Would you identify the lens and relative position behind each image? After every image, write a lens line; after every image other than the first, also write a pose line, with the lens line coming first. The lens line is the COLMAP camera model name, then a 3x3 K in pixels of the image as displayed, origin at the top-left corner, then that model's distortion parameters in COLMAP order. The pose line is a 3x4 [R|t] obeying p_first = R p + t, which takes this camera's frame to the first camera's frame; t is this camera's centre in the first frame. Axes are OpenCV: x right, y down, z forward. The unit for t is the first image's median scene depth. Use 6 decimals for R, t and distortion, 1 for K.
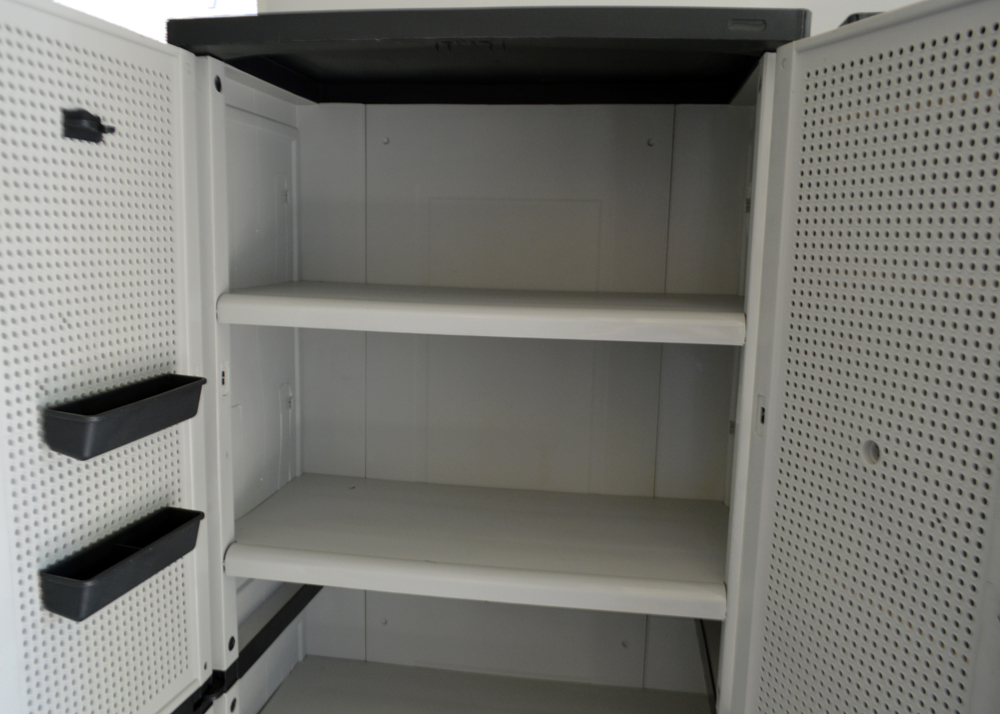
lens RADIAL K [[795.9, 0, 497.8], [0, 795.9, 358.4], [0, 0, 1]] dist [0.015782, -0.083385]
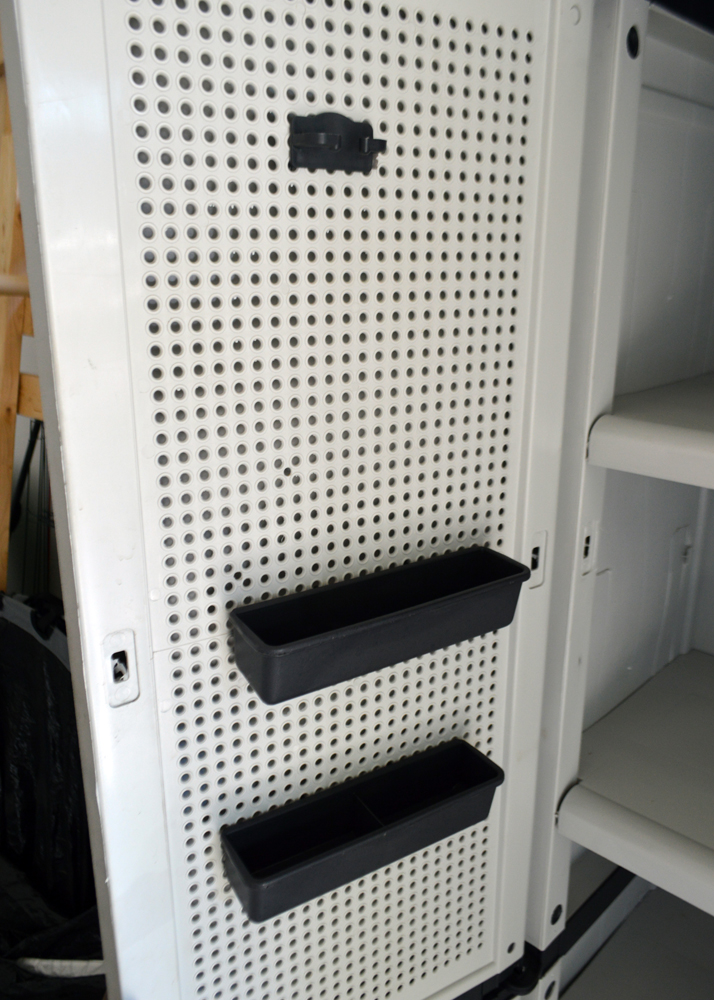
lens RADIAL K [[795.9, 0, 355.2], [0, 795.9, 509.1], [0, 0, 1]] dist [0.015782, -0.083385]
pose [[0.701498, 0.177569, -0.690196, -0.060352], [-0.080362, 0.981995, 0.170963, -0.130116], [0.708126, -0.064465, 0.703137, 0.580077]]
